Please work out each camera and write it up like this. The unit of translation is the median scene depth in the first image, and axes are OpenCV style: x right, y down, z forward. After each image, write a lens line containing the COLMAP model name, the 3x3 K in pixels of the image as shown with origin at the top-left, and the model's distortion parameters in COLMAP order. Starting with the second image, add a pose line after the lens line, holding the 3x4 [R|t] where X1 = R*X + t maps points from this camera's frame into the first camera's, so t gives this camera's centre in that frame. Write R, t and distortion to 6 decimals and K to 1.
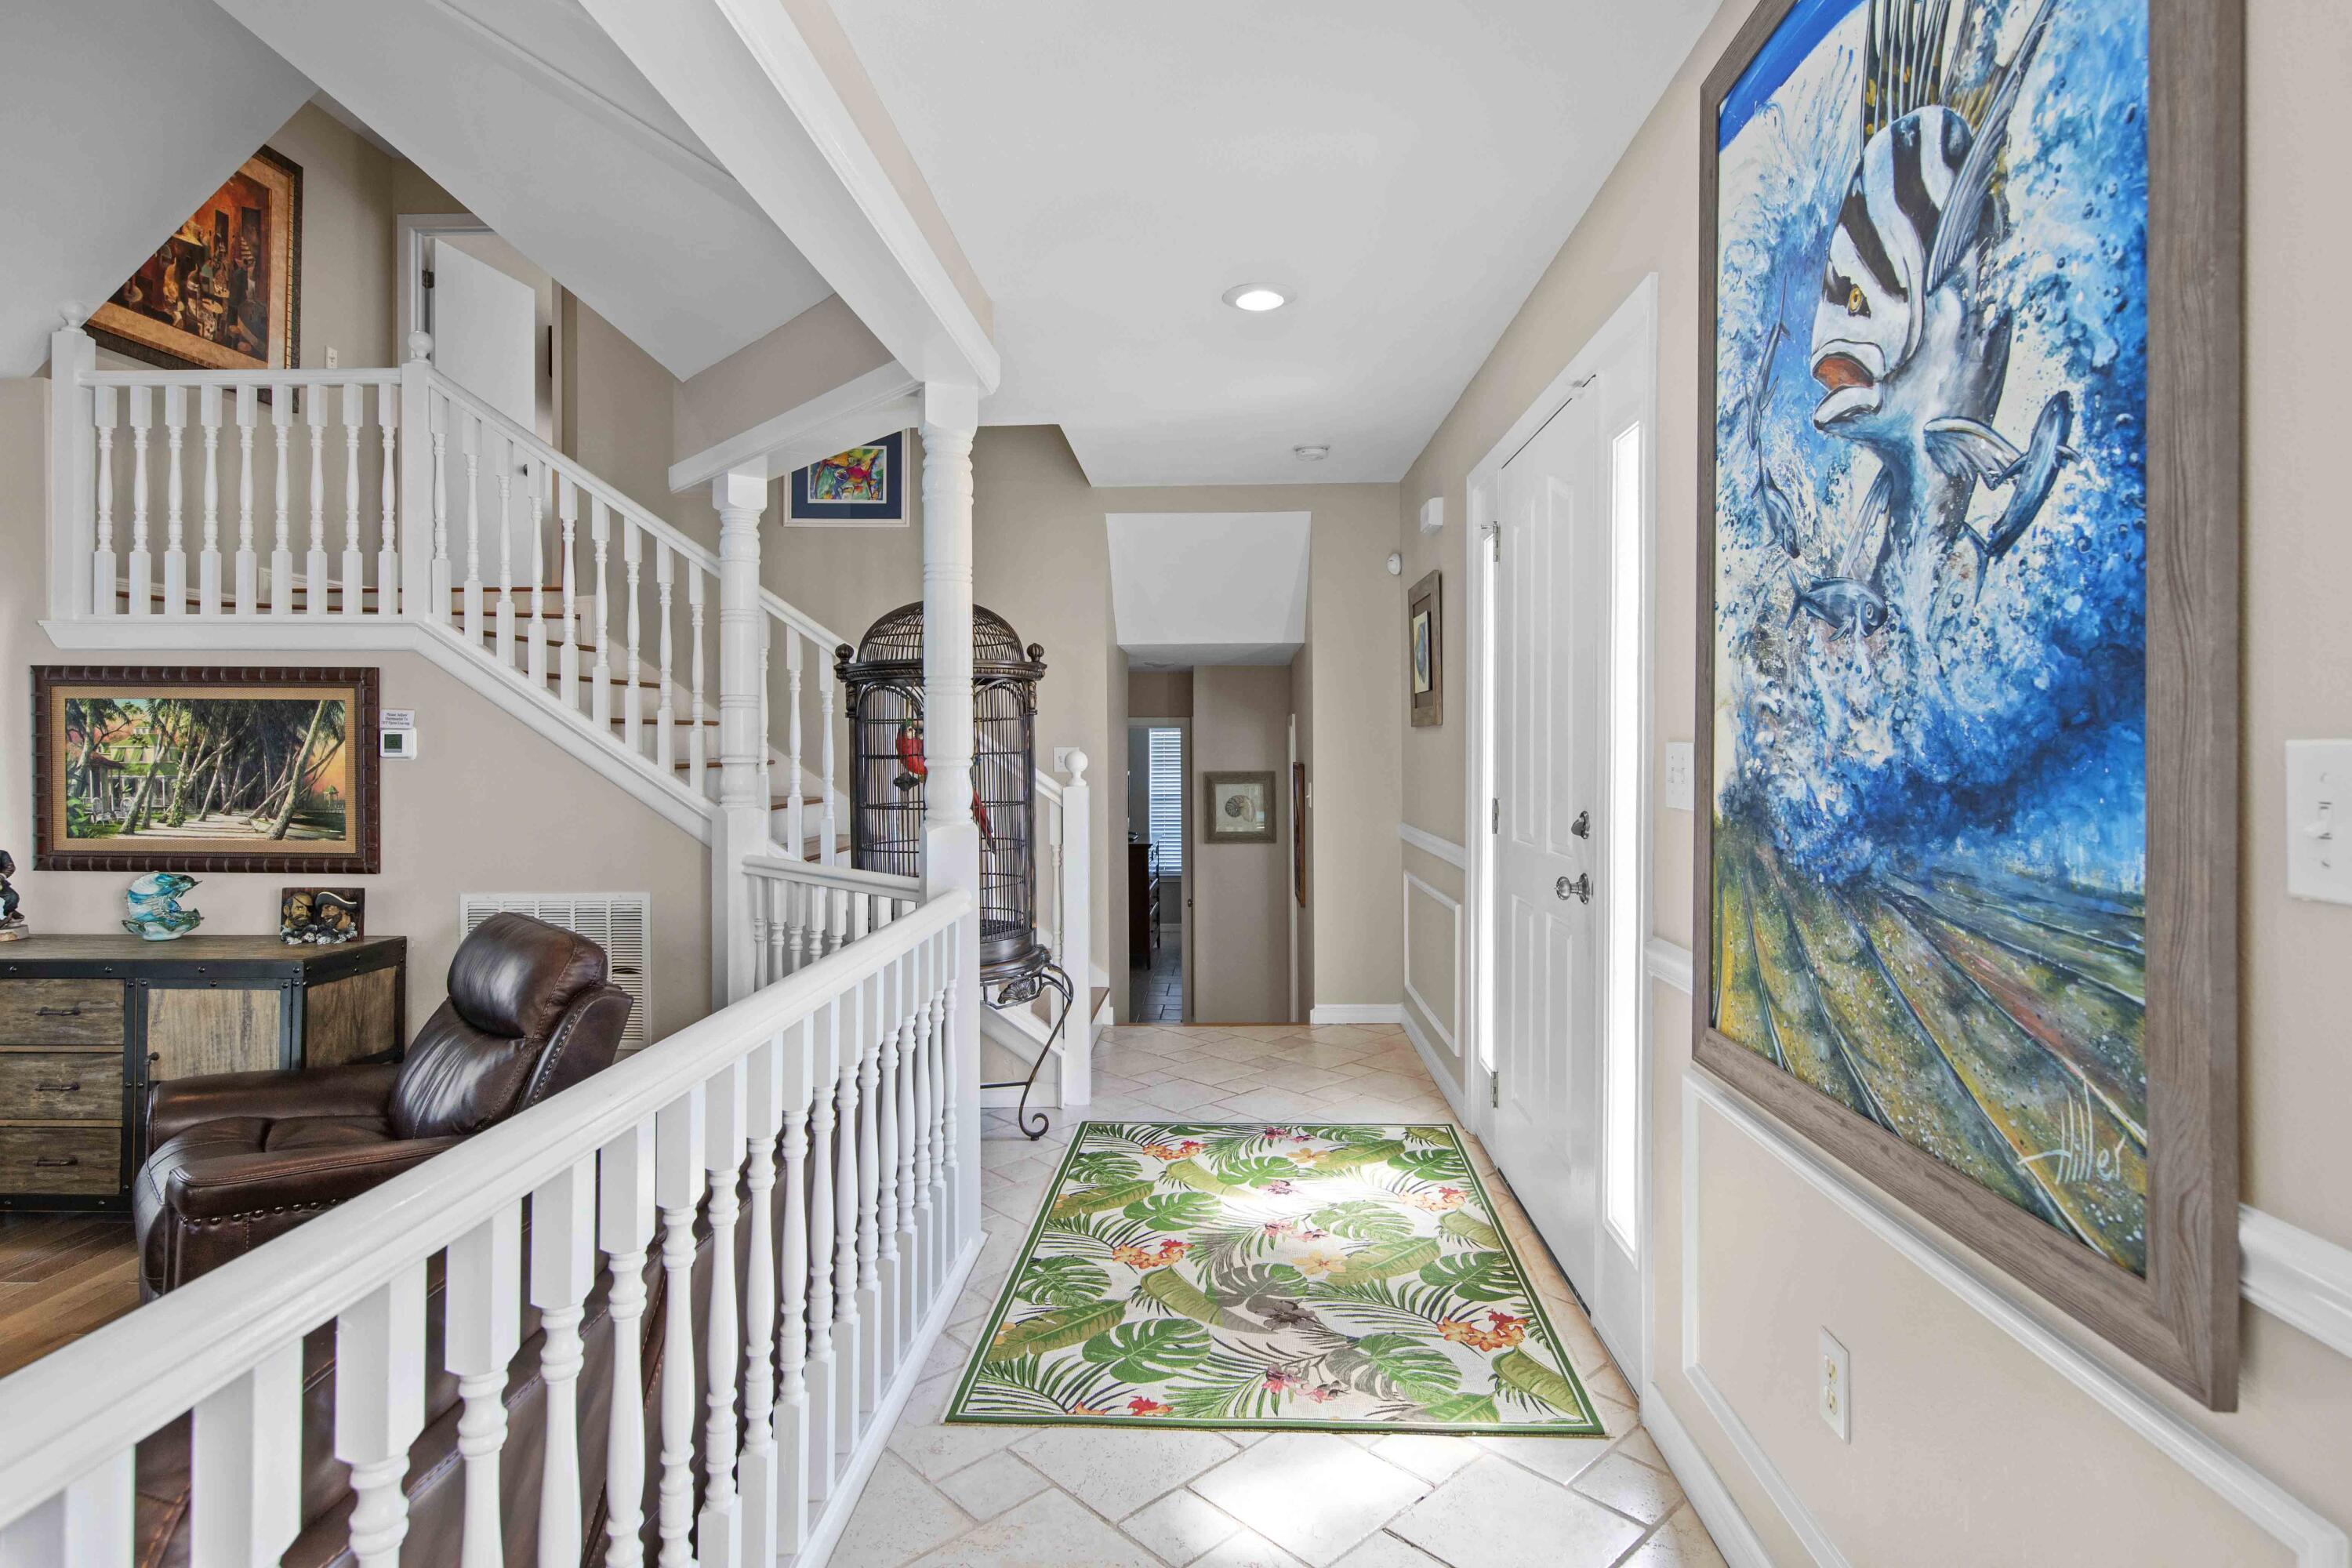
lens RADIAL K [[1213.4, 0, 1169.5], [0, 1213.4, 710.5], [0, 0, 1]] dist [0.028541, -0.013237]
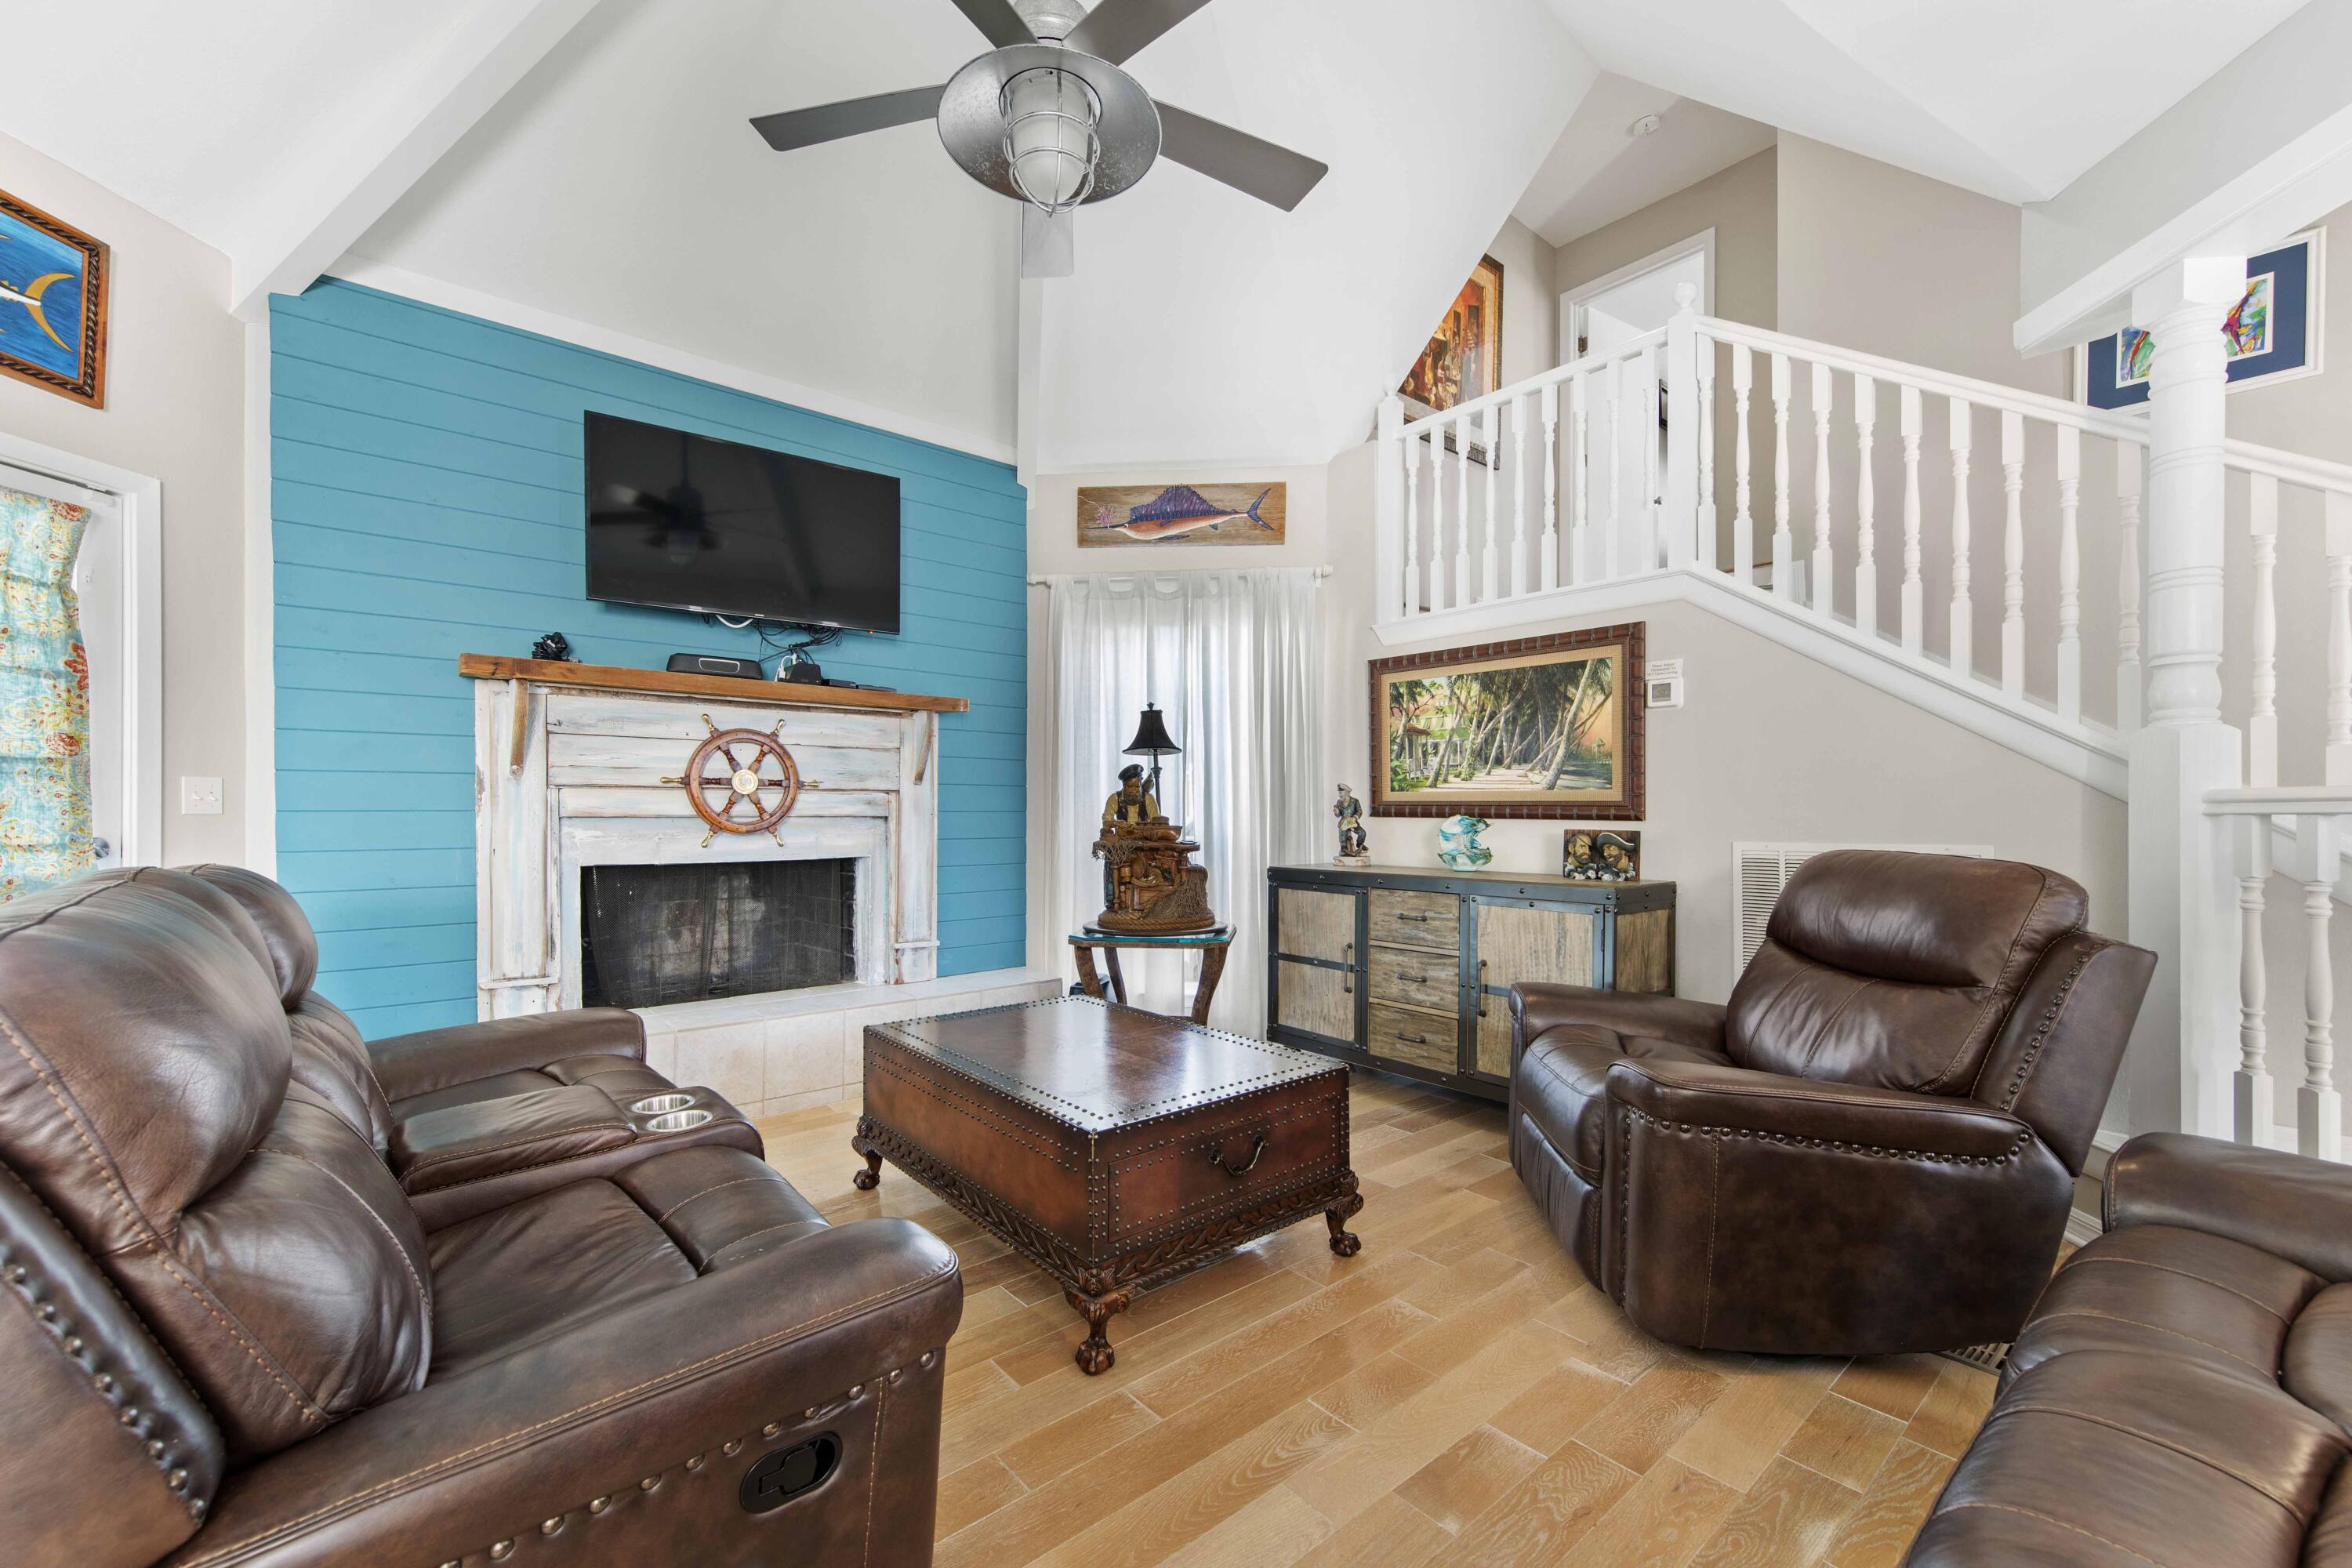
lens RADIAL K [[930.2, 0, 1176.0], [0, 930.2, 784.0], [0, 0, 1]] dist [0.000297, 0.000119]
pose [[0.680592, -0.017814, -0.732446, -0.336397], [0.014071, 0.999838, -0.011242, 0.105344], [0.732528, -0.002655, 0.680732, 0.167680]]
